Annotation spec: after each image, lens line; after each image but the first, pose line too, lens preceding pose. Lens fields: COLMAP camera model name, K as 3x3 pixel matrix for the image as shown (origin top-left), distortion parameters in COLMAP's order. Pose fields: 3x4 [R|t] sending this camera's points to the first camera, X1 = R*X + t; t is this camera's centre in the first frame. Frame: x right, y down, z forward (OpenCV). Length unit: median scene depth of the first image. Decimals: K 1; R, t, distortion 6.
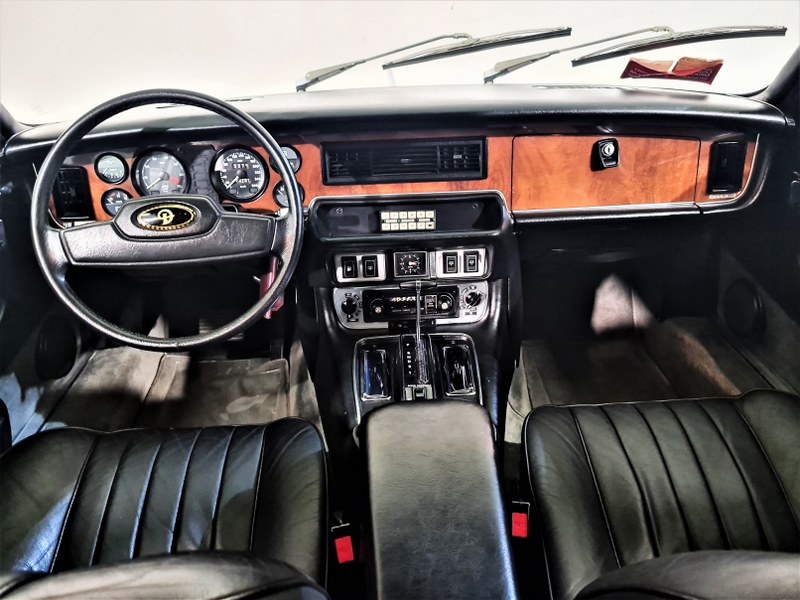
lens RADIAL K [[602.5, 0, 422.6], [0, 602.5, 299.9], [0, 0, 1]] dist [0.038120, -0.042392]
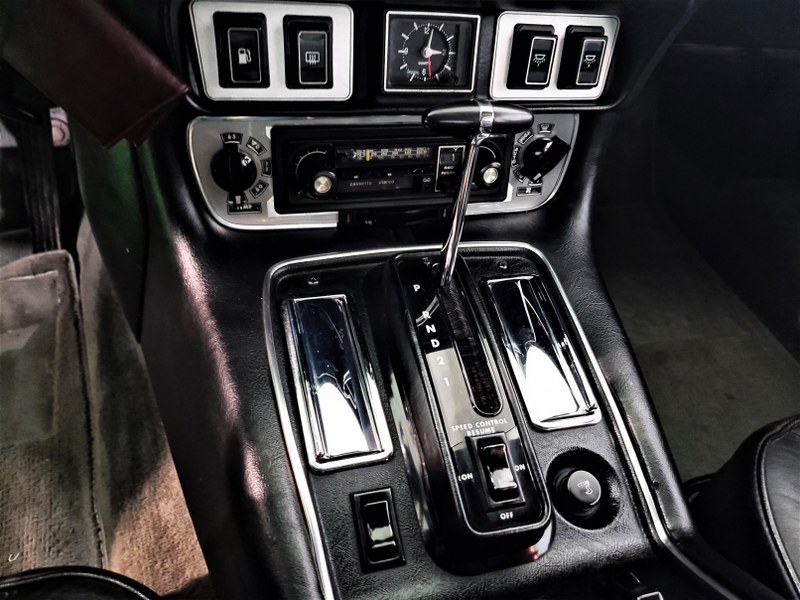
lens RADIAL K [[605.9, 0, 400.0], [0, 605.9, 300.0], [0, 0, 1]] dist [0.013514, -0.006827]
pose [[0.967726, -0.035998, 0.249421, -0.127178], [-0.037937, 0.957656, 0.285404, -0.023808], [-0.249134, -0.285655, 0.925383, 0.656332]]
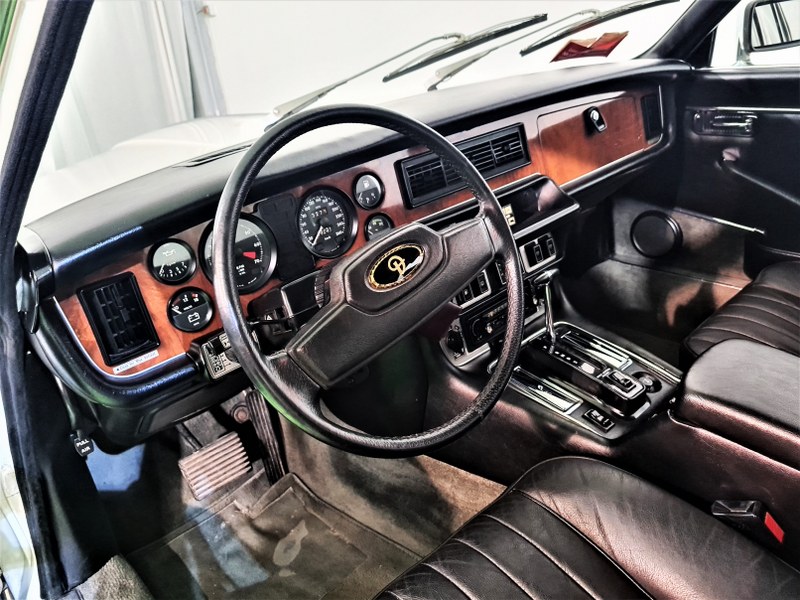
lens RADIAL K [[605.9, 0, 400.0], [0, 605.9, 300.0], [0, 0, 1]] dist [0.013514, -0.006827]
pose [[0.779657, -0.327438, 0.533778, -0.668285], [0.387583, 0.921834, -0.000634, -0.077391], [-0.491847, 0.207378, 0.845624, 0.310049]]
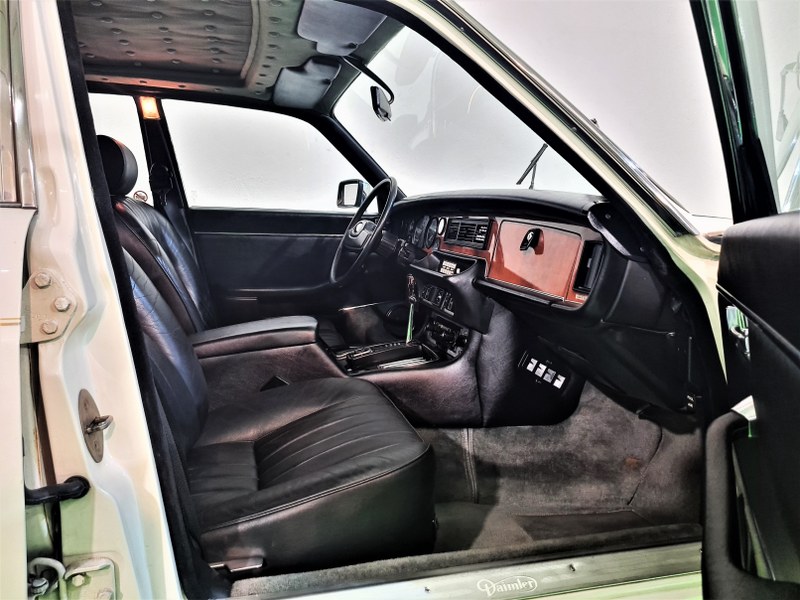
lens RADIAL K [[605.9, 0, 400.0], [0, 605.9, 300.0], [0, 0, 1]] dist [0.013514, -0.006827]
pose [[0.213138, 0.172782, -0.961623, 1.380109], [-0.508795, 0.859876, 0.041729, -0.067027], [0.834086, 0.480375, 0.271183, 0.537228]]
